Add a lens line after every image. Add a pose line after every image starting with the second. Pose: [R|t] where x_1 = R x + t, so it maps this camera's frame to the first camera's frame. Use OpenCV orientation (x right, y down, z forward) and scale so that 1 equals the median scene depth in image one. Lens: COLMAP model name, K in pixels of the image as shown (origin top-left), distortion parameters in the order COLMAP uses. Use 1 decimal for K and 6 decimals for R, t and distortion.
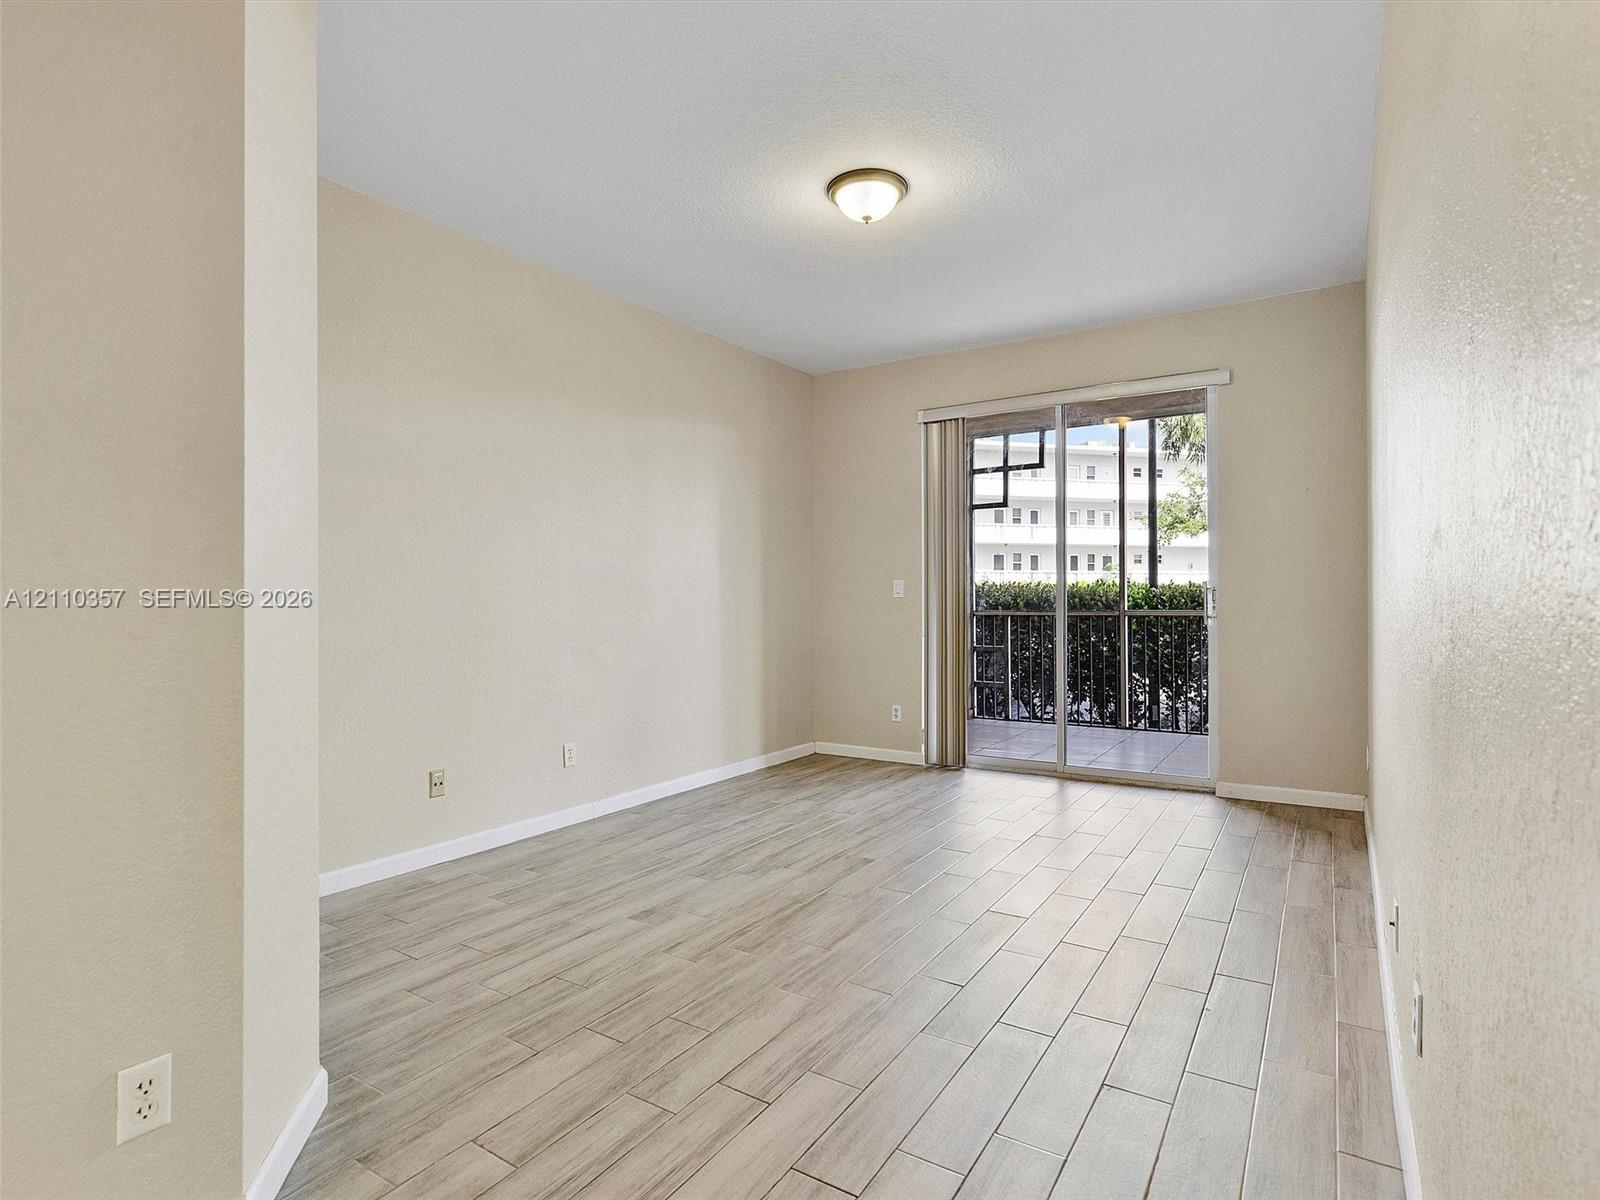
lens RADIAL K [[818.1, 0, 800.0], [0, 818.1, 600.0], [0, 0, 1]] dist [-0.007109, 0.002241]
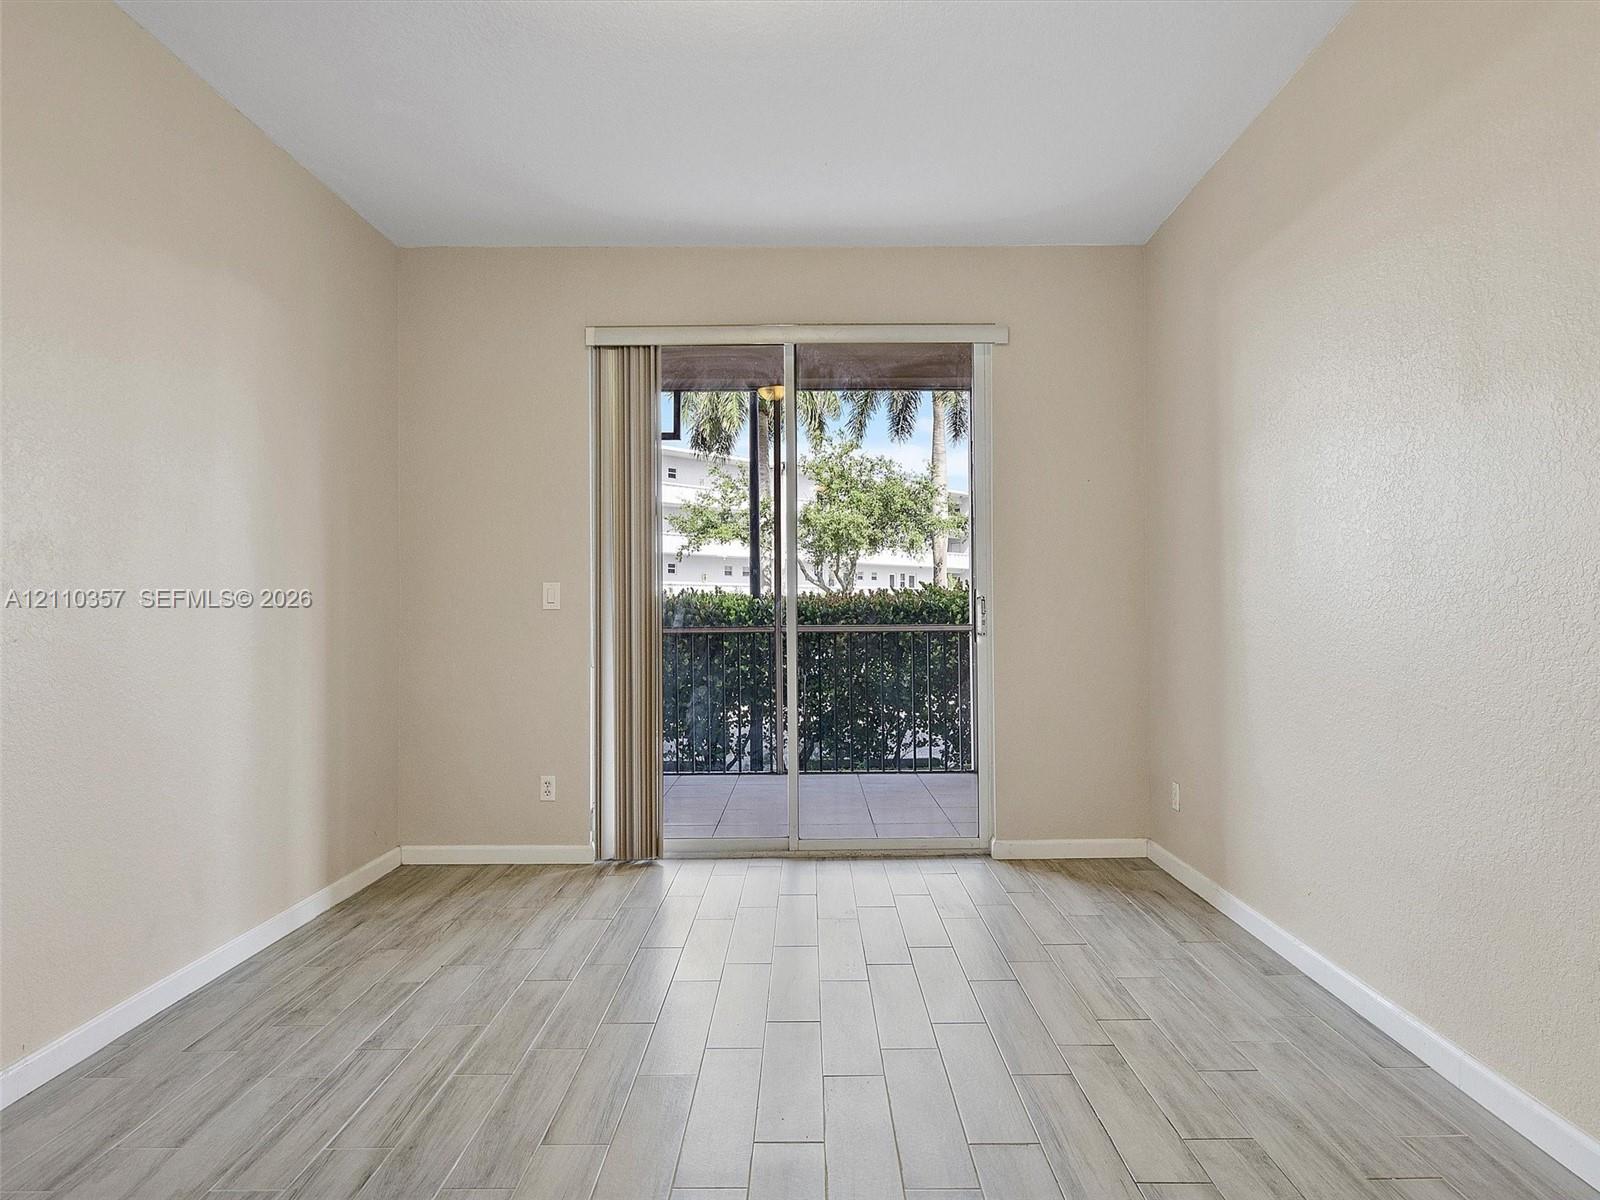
lens RADIAL K [[965.5, 0, 800.0], [0, 965.5, 600.0], [0, 0, 1]] dist [0.004677, 0.000876]
pose [[0.840899, 0.006264, 0.541155, -0.167516], [0.001453, 0.999903, -0.013833, 0.000821], [-0.541190, 0.012419, 0.840809, 0.321617]]
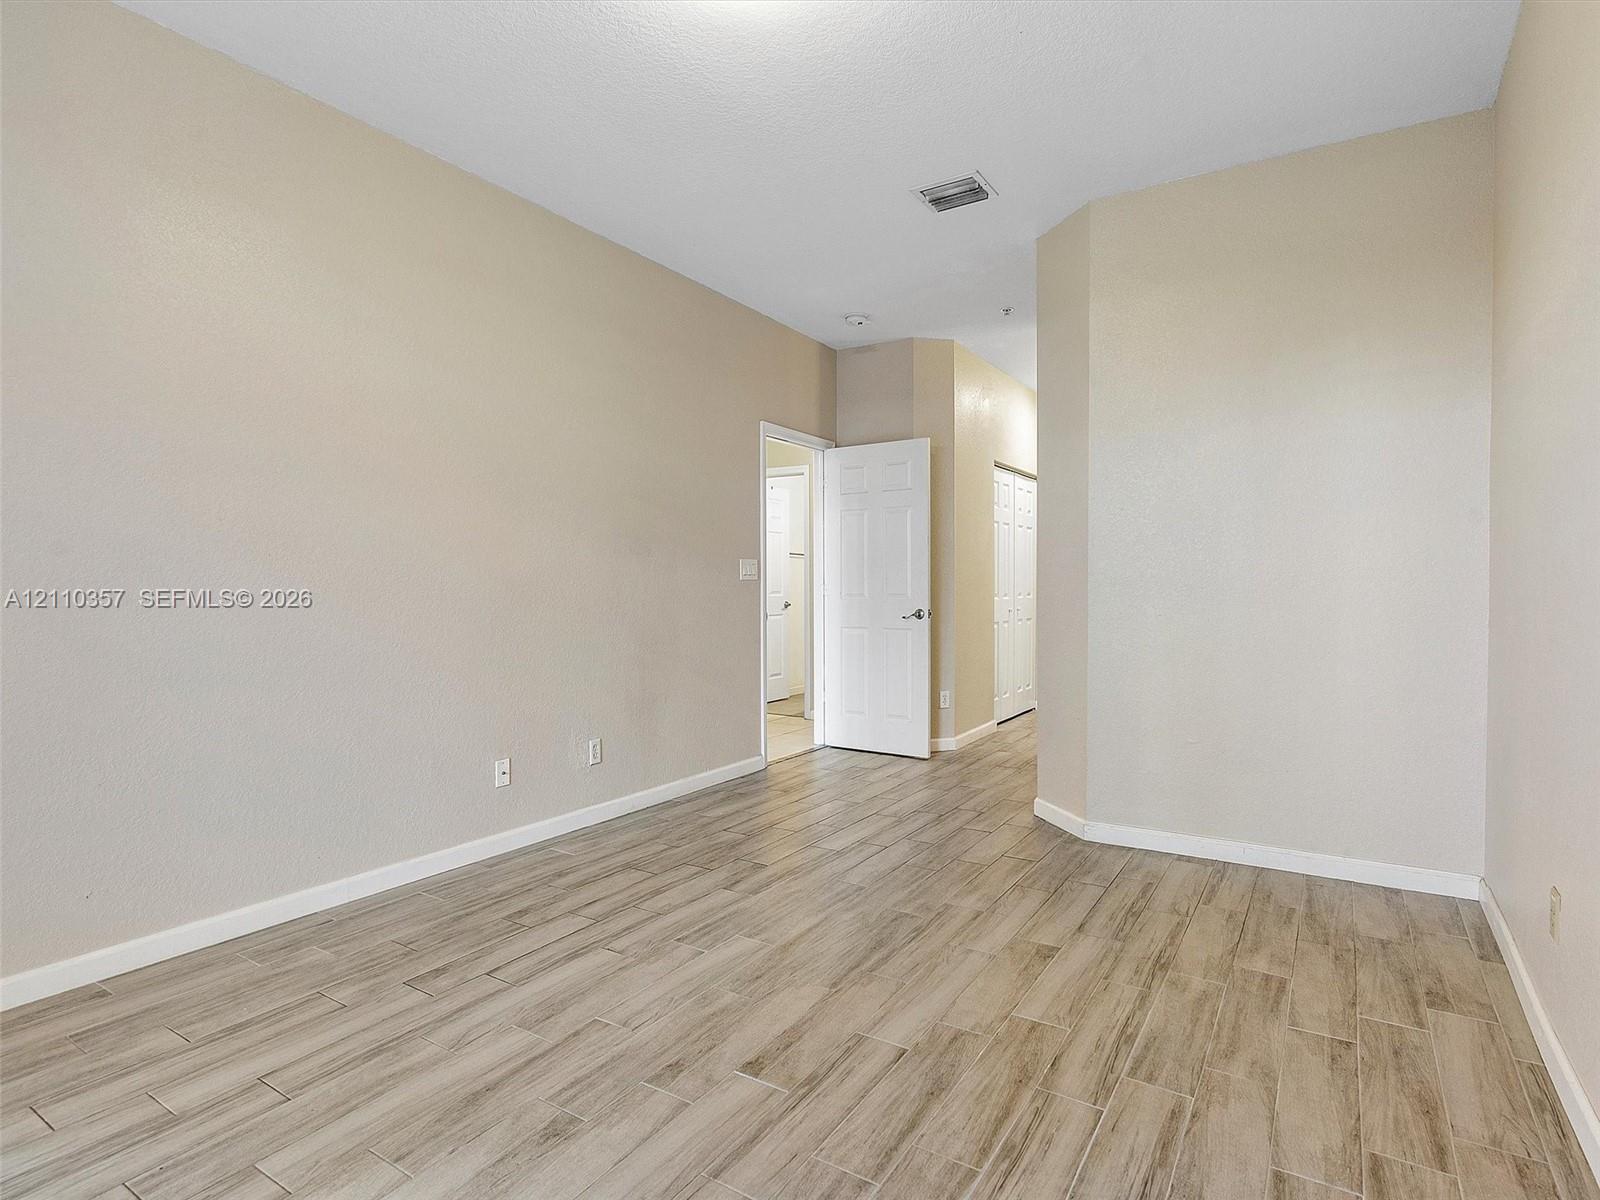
lens RADIAL K [[818.1, 0, 800.0], [0, 818.1, 600.0], [0, 0, 1]] dist [-0.007109, 0.002241]
pose [[-0.999923, 0.012232, -0.002021, 0.040481], [0.012204, 0.999833, 0.013575, 0.003734], [0.002186, 0.013549, -0.999906, 1.235740]]
